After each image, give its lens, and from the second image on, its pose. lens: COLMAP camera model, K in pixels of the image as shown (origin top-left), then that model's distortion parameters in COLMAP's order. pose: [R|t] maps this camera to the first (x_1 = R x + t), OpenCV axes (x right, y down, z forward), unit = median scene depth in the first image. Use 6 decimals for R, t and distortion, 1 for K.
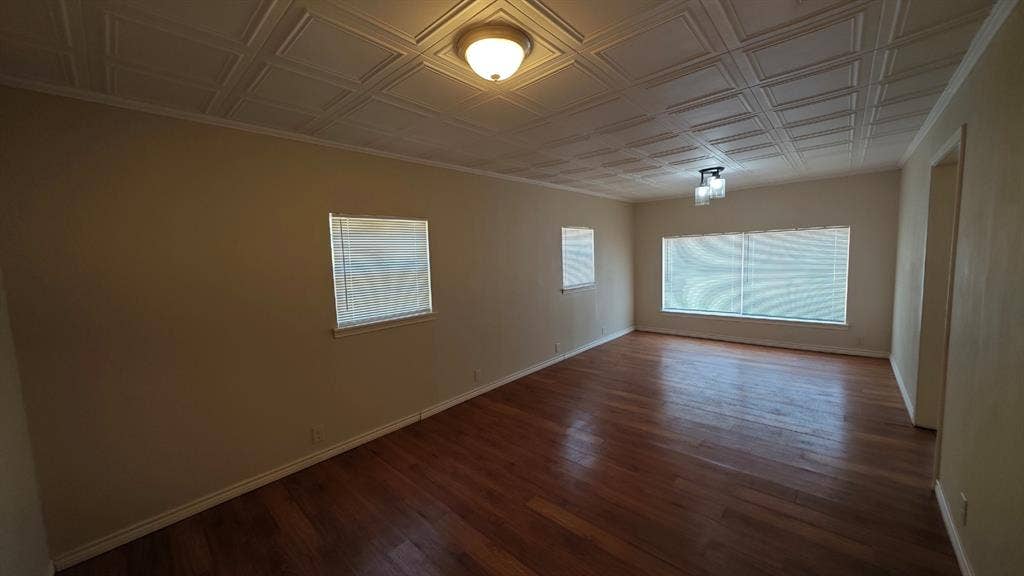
lens RADIAL K [[363.5, 0, 510.0], [0, 363.5, 282.2], [0, 0, 1]] dist [0.000459, -0.000704]
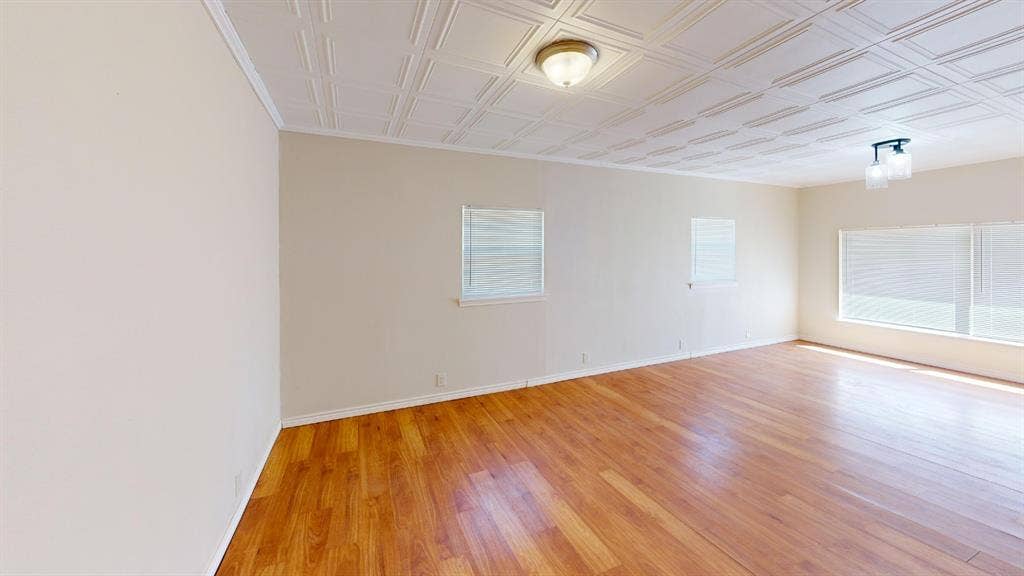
lens RADIAL K [[363.5, 0, 524.1], [0, 363.5, 265.7], [0, 0, 1]] dist [0.000459, -0.000704]
pose [[0.926209, 0.033831, -0.375489, 0.188078], [-0.047456, 0.998506, -0.027094, 0.040802], [0.374011, 0.042914, 0.926431, -0.073494]]
